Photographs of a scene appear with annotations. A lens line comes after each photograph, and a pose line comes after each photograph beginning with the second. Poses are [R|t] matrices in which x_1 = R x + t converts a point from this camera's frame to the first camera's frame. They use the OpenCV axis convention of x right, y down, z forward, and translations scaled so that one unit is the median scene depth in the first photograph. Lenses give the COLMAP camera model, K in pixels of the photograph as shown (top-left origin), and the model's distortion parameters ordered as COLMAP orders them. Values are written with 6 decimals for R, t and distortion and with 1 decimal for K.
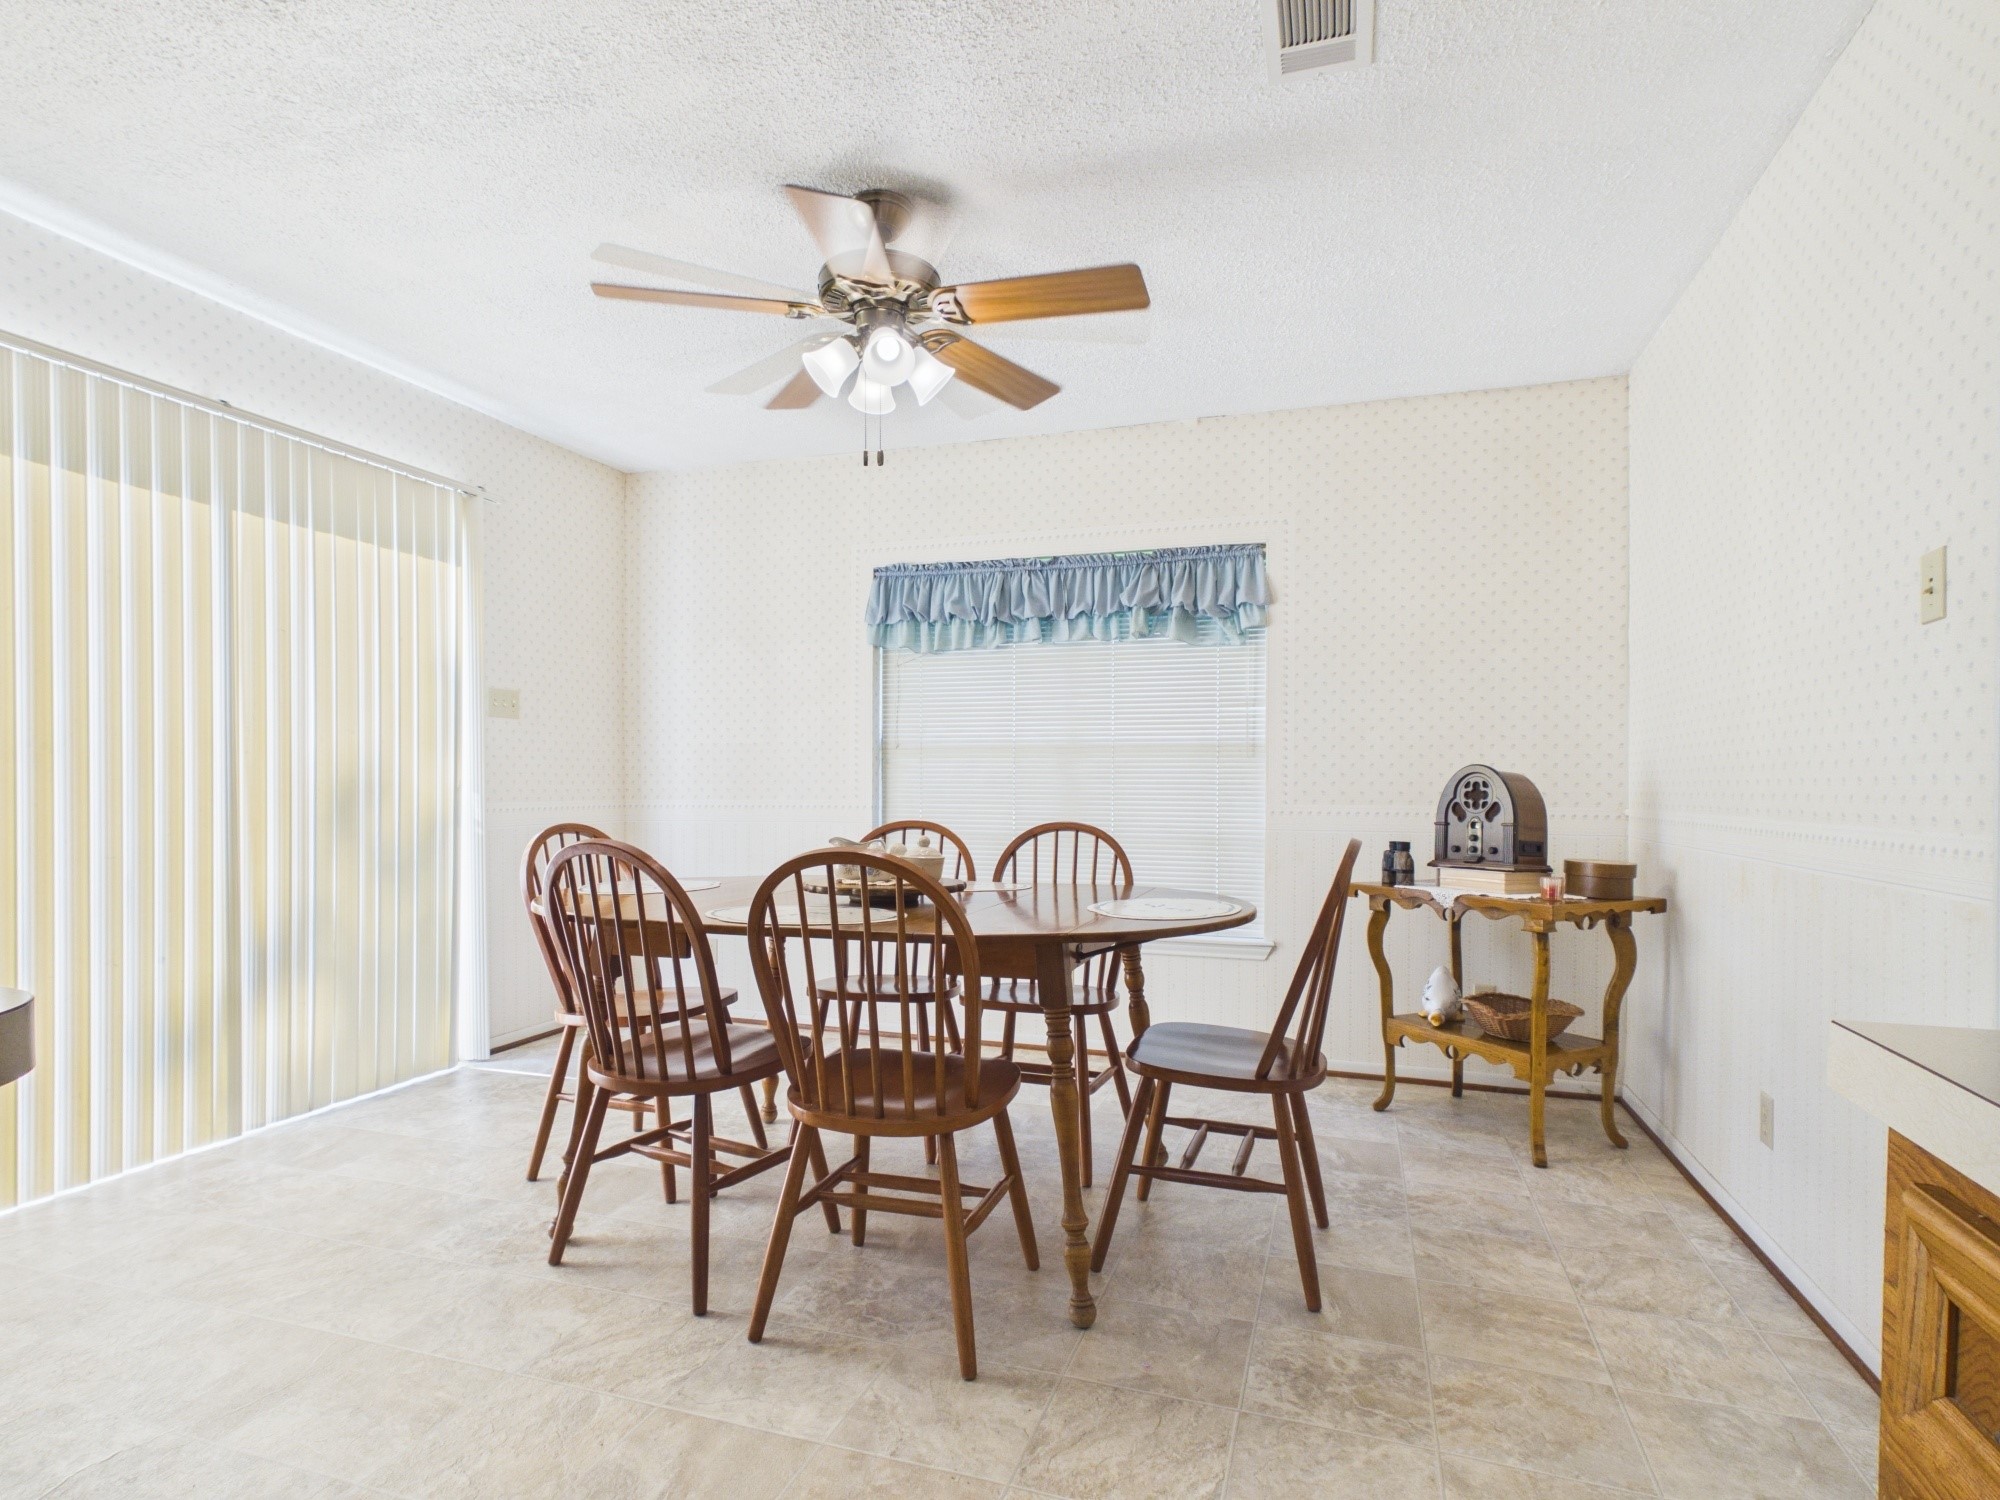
lens RADIAL K [[1049.0, 0, 998.0], [0, 1049.0, 801.5], [0, 0, 1]] dist [0.000230, 0.000150]
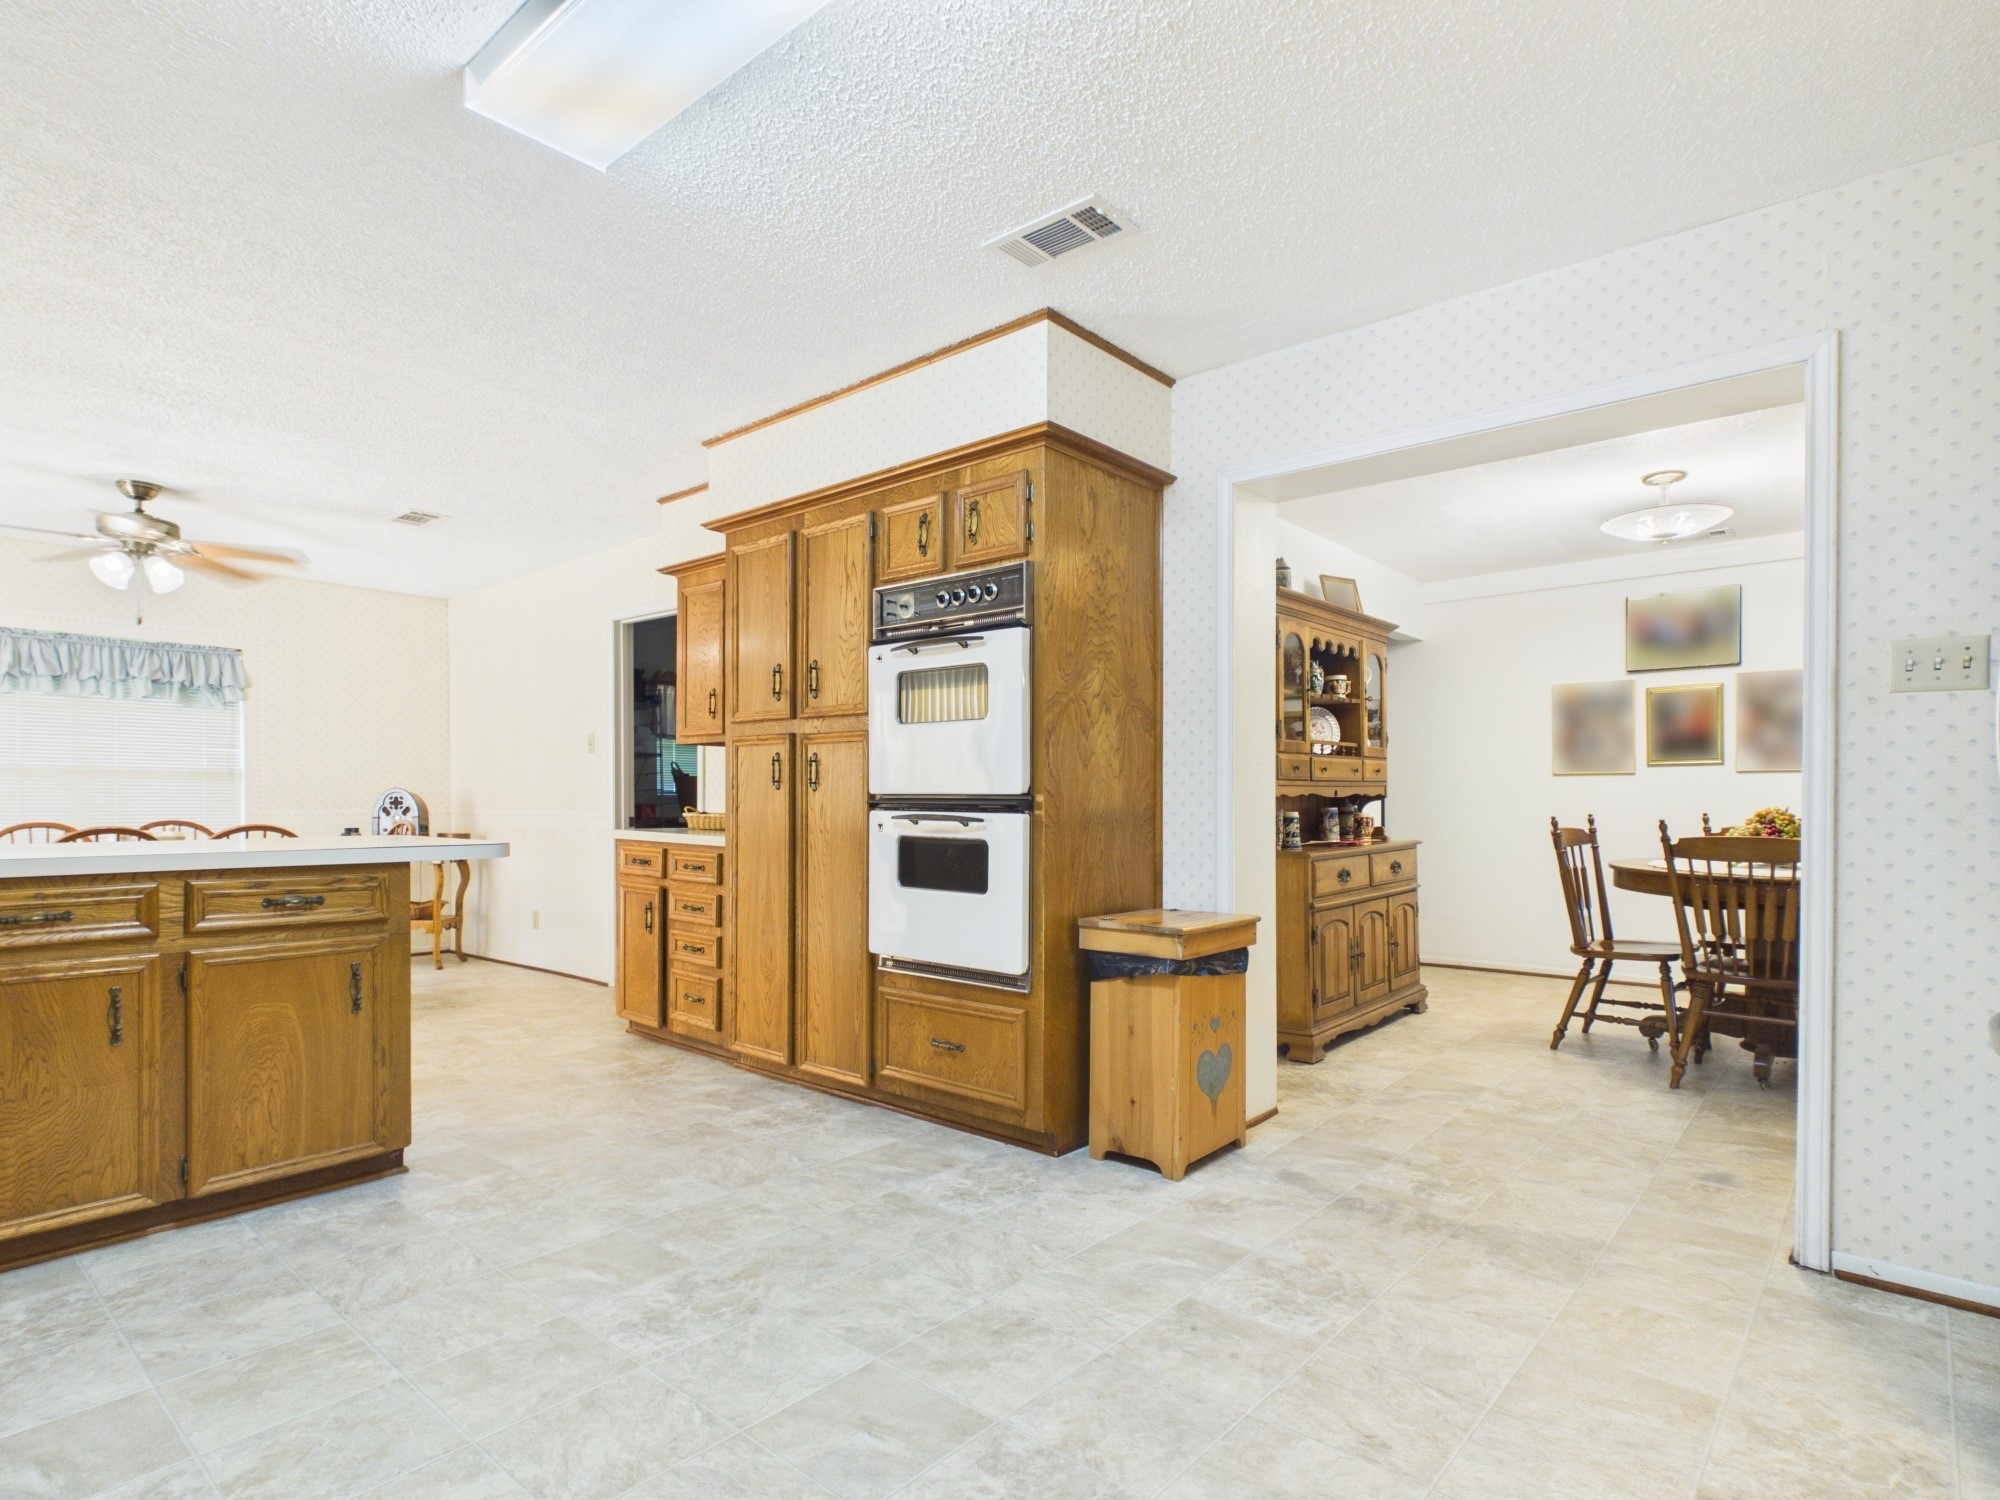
lens RADIAL K [[1049.0, 0, 998.0], [0, 1049.0, 801.5], [0, 0, 1]] dist [0.000230, 0.000150]
pose [[0.388143, -0.003107, 0.921594, -0.775000], [0.016705, 0.999854, -0.003664, 0.014352], [-0.921448, 0.016818, 0.388138, -0.692122]]
